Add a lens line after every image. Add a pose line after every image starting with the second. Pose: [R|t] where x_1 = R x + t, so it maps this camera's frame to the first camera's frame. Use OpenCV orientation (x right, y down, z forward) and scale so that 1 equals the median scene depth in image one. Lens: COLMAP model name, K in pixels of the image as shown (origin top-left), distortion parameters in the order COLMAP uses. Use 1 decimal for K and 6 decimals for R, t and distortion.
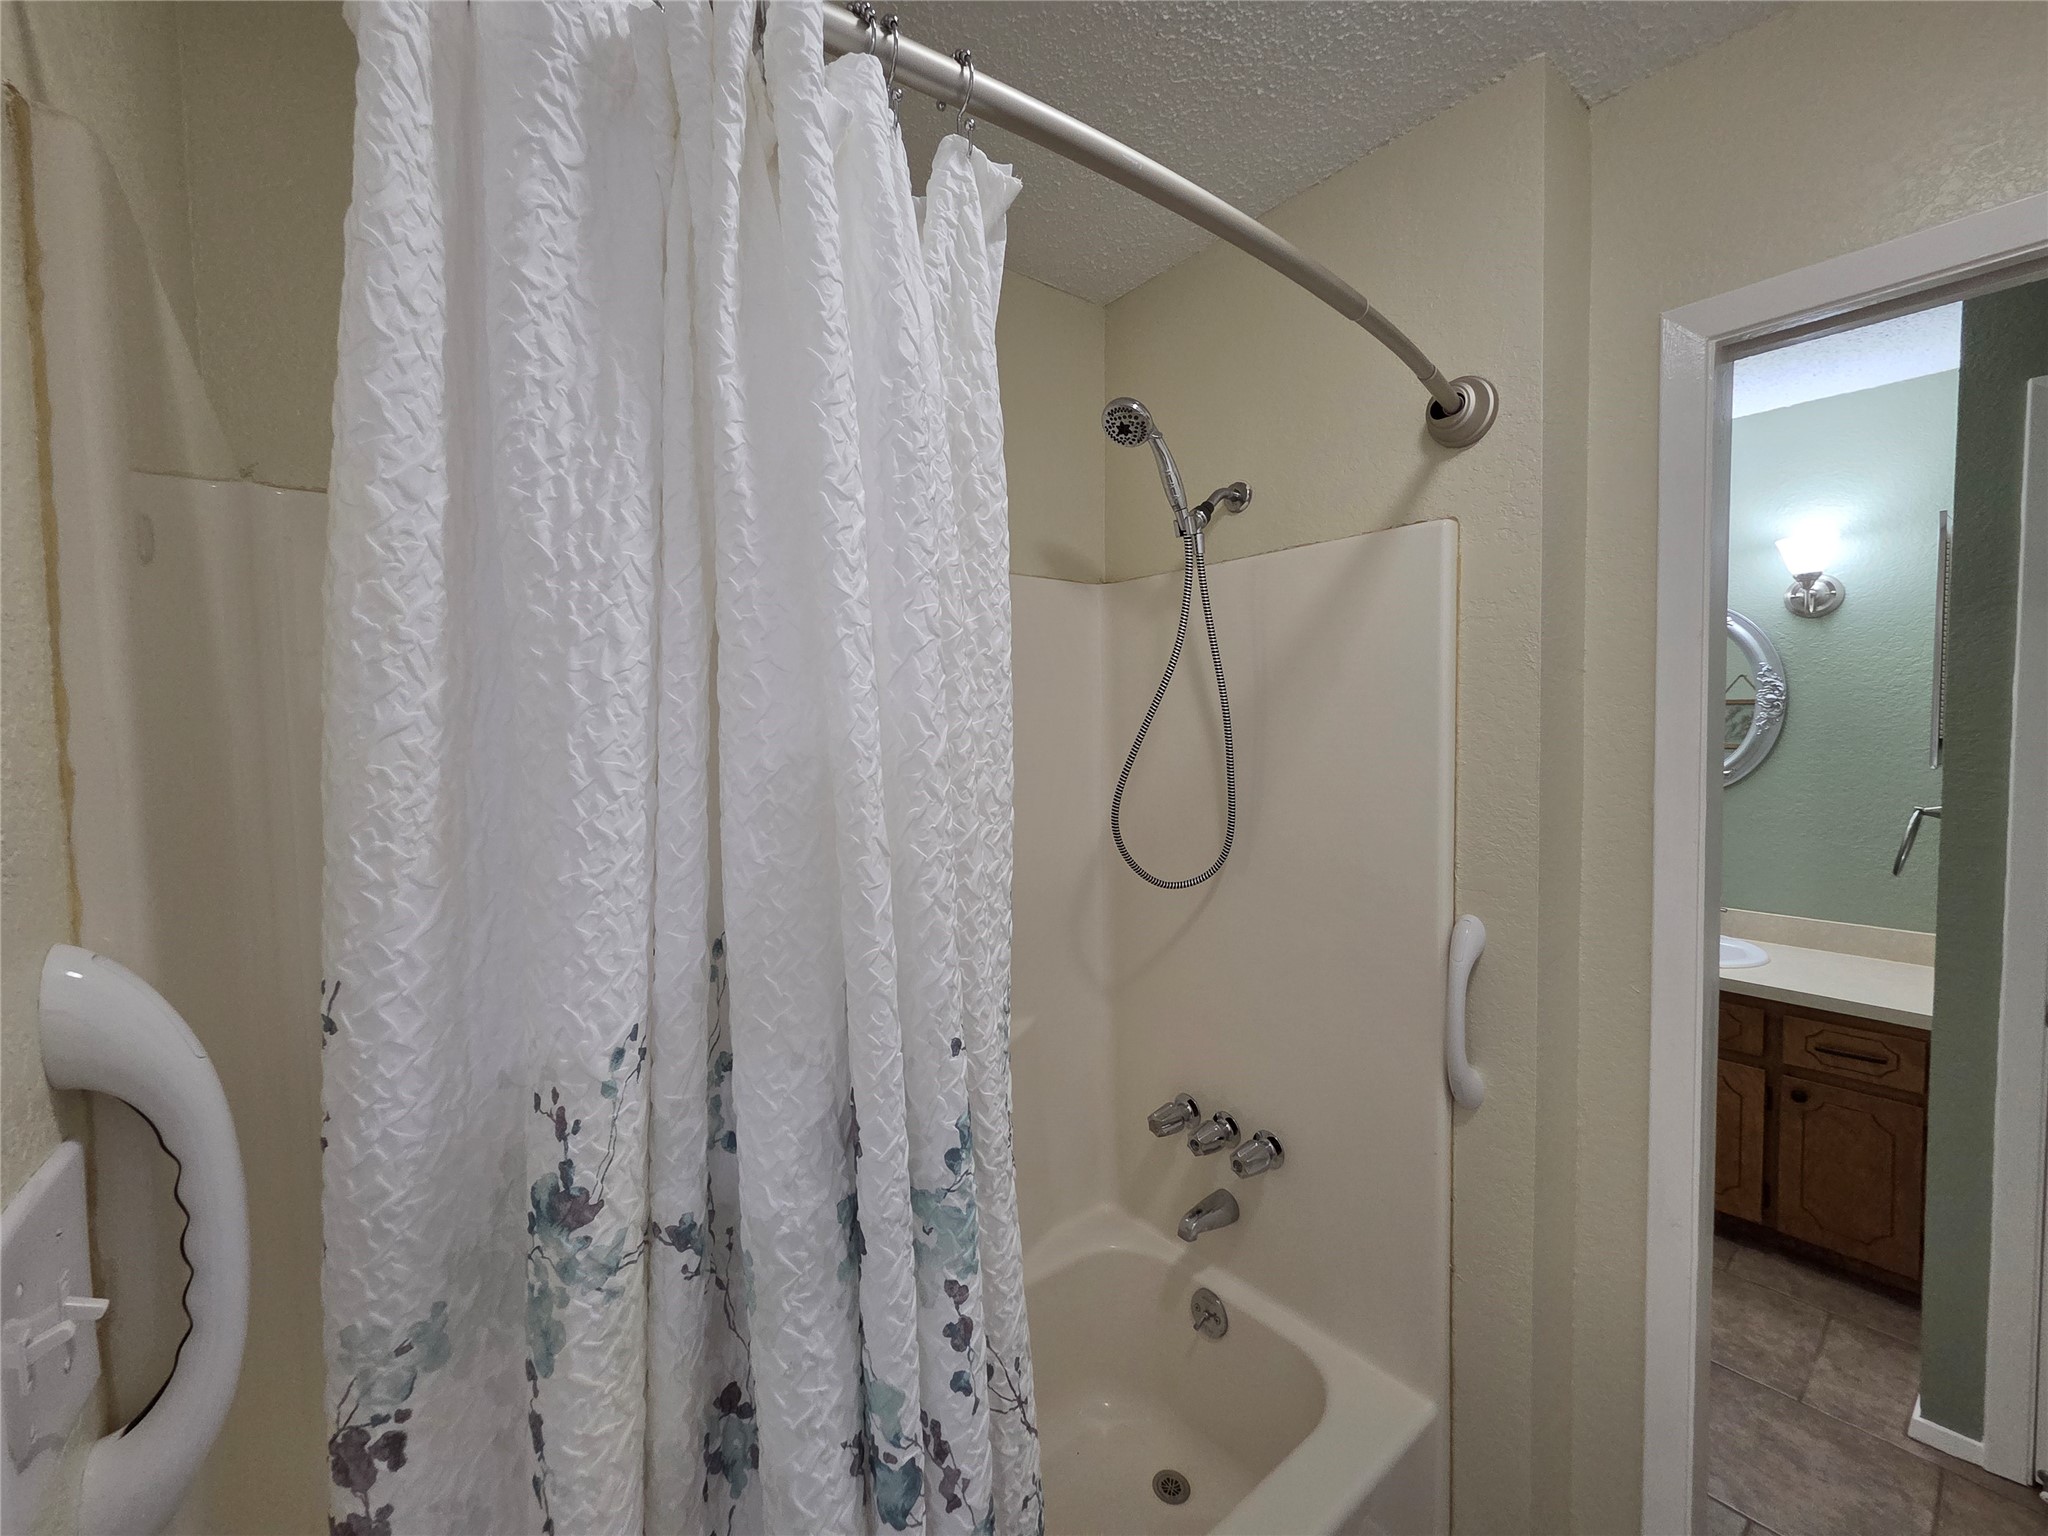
lens RADIAL K [[843.9, 0, 1022.1], [0, 843.9, 761.3], [0, 0, 1]] dist [0.001884, 0.000118]
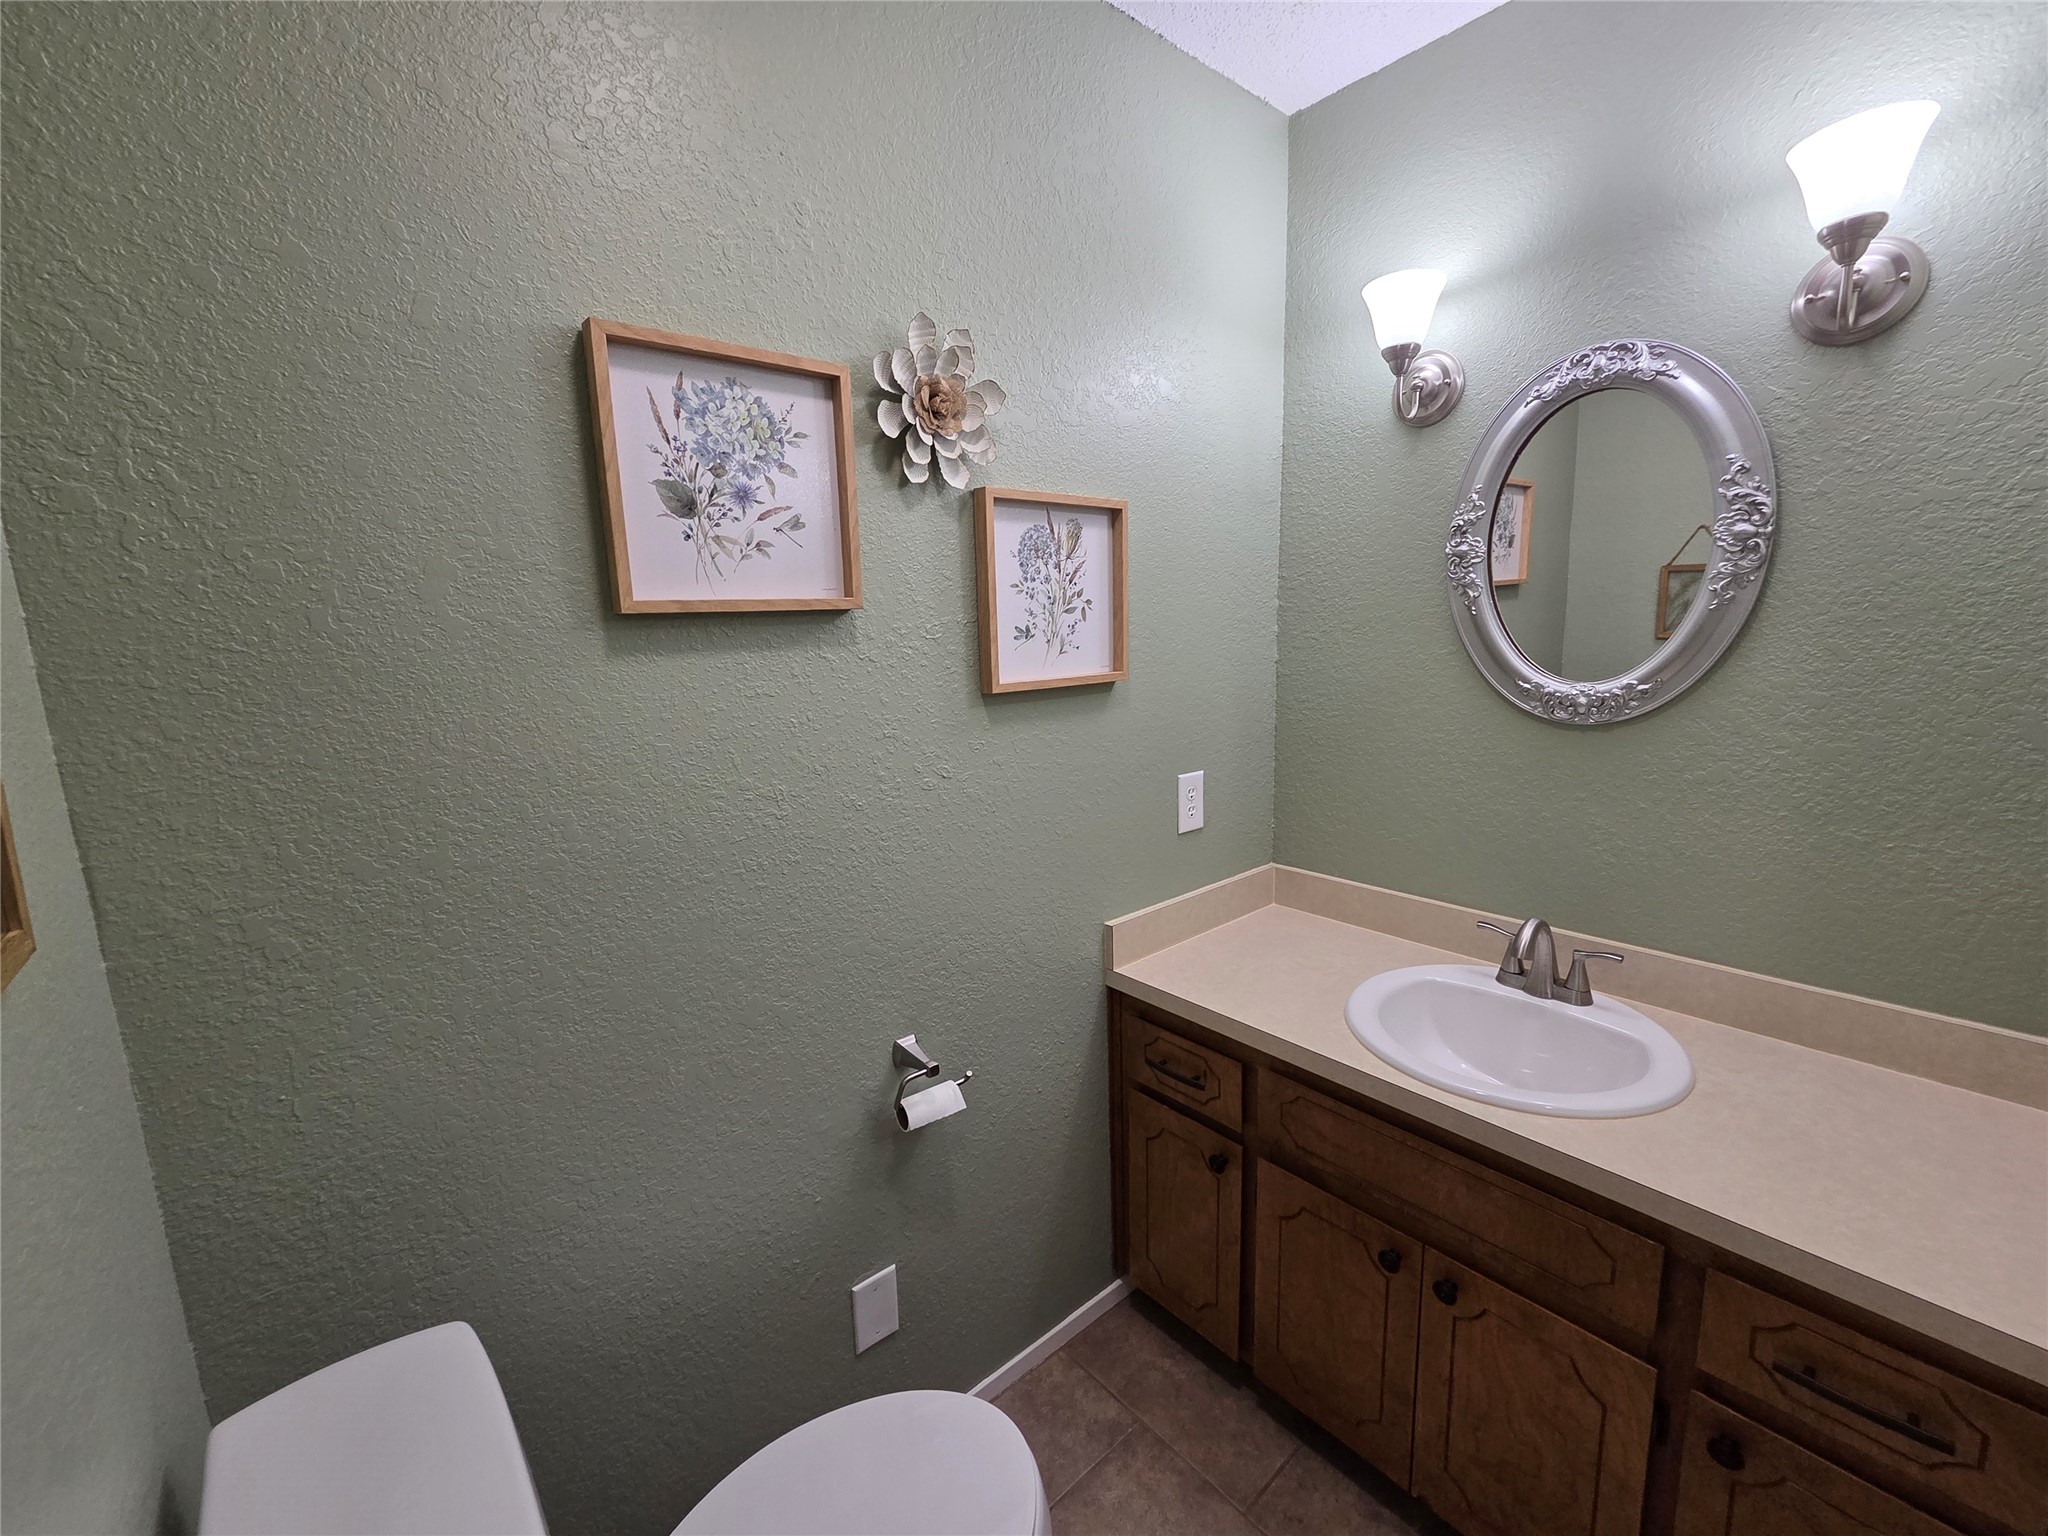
lens RADIAL K [[843.9, 0, 1024.8], [0, 843.9, 770.6], [0, 0, 1]] dist [0.001884, 0.000118]
pose [[0.999472, -0.021572, 0.024282, 0.491214], [0.018436, 0.992276, 0.122669, -0.008281], [-0.026740, -0.122156, 0.992151, 0.548966]]
